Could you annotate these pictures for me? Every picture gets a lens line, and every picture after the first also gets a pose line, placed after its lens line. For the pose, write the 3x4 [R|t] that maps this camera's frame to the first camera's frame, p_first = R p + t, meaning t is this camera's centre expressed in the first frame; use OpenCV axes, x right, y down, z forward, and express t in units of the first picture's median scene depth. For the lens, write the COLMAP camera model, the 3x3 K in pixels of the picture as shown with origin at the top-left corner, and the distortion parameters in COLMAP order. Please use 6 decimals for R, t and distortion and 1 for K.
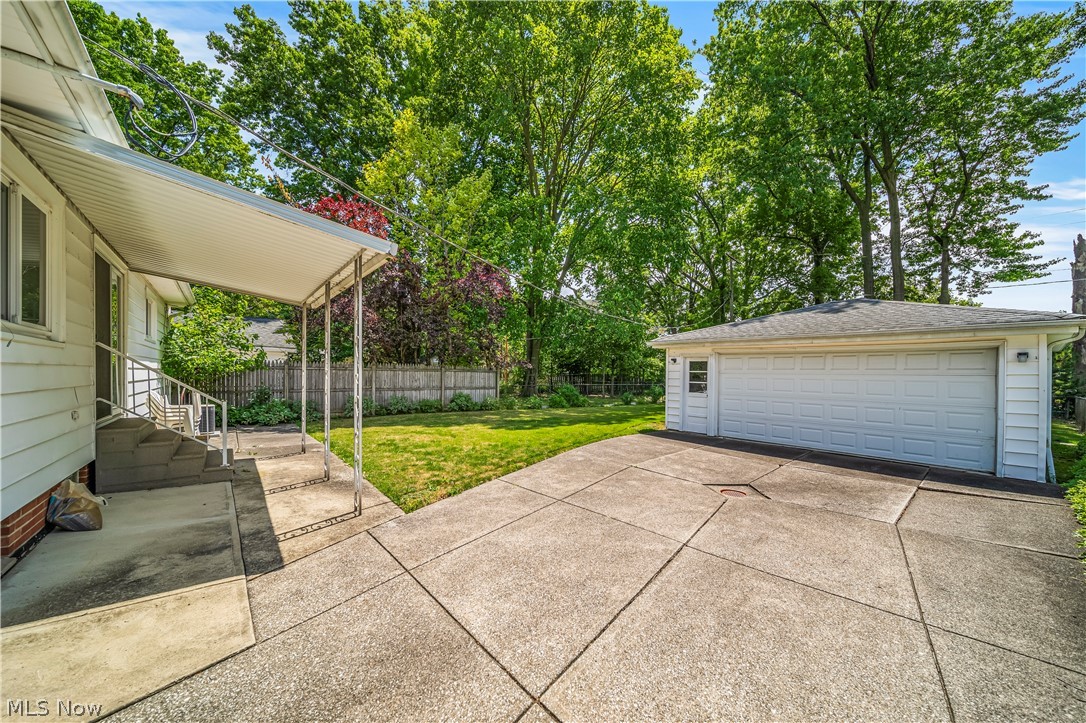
lens RADIAL K [[394.6, 0, 539.4], [0, 394.6, 381.0], [0, 0, 1]] dist [0.004920, -0.000668]
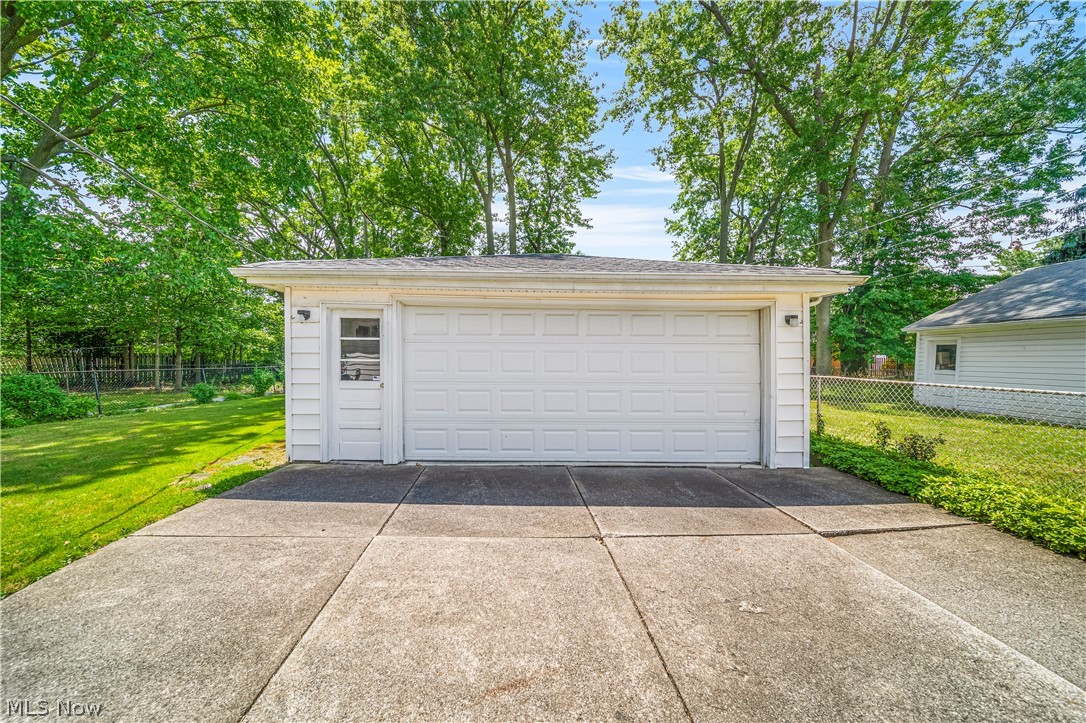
lens RADIAL K [[394.6, 0, 566.5], [0, 394.6, 364.0], [0, 0, 1]] dist [0.004920, -0.000668]
pose [[0.588637, -0.021771, 0.808104, 0.146408], [0.016718, 0.999751, 0.014757, 0.005086], [-0.808225, 0.004824, 0.588854, 0.480809]]
